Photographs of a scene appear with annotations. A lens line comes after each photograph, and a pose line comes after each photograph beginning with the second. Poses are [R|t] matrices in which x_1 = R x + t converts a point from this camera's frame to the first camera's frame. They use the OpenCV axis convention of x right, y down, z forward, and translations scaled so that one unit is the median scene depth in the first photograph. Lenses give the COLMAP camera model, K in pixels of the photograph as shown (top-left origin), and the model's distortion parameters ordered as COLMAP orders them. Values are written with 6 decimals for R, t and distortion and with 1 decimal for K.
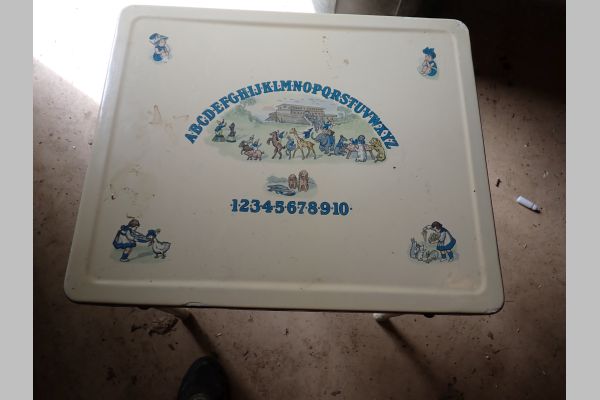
lens RADIAL K [[432.9, 0, 300.0], [0, 432.9, 200.0], [0, 0, 1]] dist [0.005307, -0.000350]
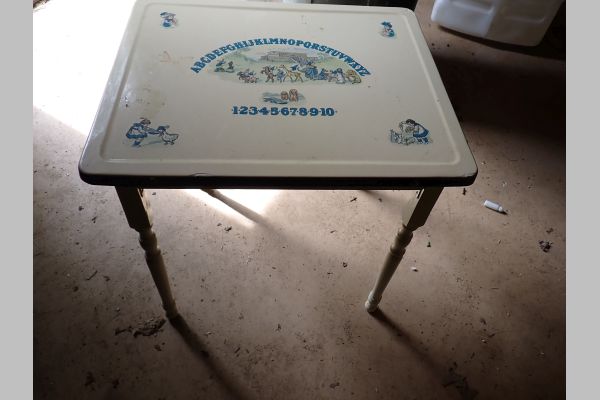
lens RADIAL K [[432.9, 0, 300.0], [0, 432.9, 200.0], [0, 0, 1]] dist [0.005307, -0.000350]
pose [[0.996722, -0.041738, 0.069302, -0.040551], [0.061070, 0.950015, -0.306173, 0.349544], [-0.053059, 0.309402, 0.949450, -0.013340]]
